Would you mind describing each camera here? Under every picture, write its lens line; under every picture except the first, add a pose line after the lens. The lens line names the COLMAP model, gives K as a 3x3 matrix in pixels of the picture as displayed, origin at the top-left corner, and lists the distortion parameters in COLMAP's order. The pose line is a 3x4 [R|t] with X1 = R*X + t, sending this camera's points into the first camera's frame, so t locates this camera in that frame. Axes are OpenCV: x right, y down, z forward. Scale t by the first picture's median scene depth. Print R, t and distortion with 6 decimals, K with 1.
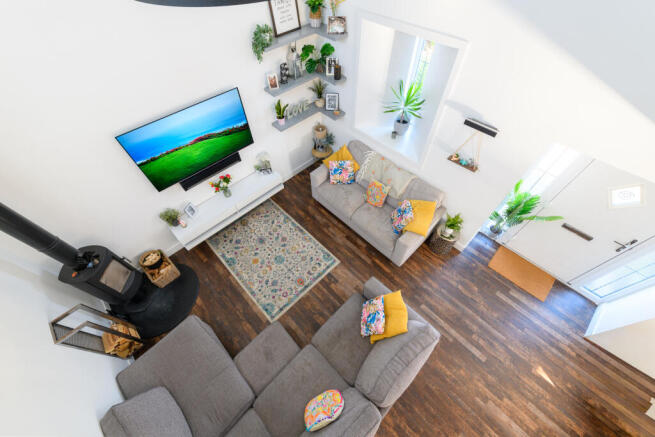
lens RADIAL K [[256.7, 0, 326.3], [0, 256.7, 218.8], [0, 0, 1]] dist [0.013548, -0.001328]
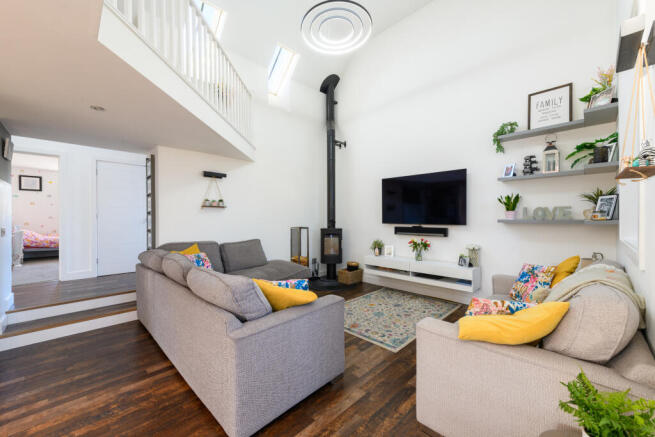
lens RADIAL K [[256.7, 0, 327.1], [0, 256.7, 220.0], [0, 0, 1]] dist [0.013548, -0.001328]
pose [[0.012717, 0.026433, -0.999570, 0.735747], [-0.801937, 0.597382, 0.005595, 0.115725], [0.597273, 0.801521, 0.028795, 0.690422]]
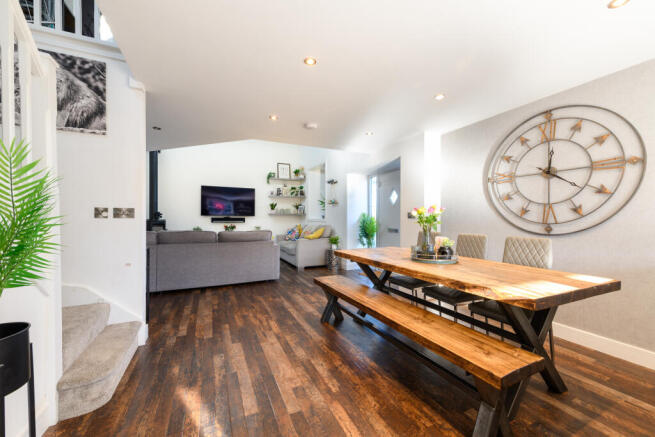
lens RADIAL K [[256.7, 0, 329.1], [0, 256.7, 220.6], [0, 0, 1]] dist [0.013548, -0.001328]
pose [[0.945783, 0.024206, -0.323896, 0.975484], [-0.273186, 0.598672, -0.752968, 1.142631], [0.175681, 0.800628, 0.572827, -0.010132]]
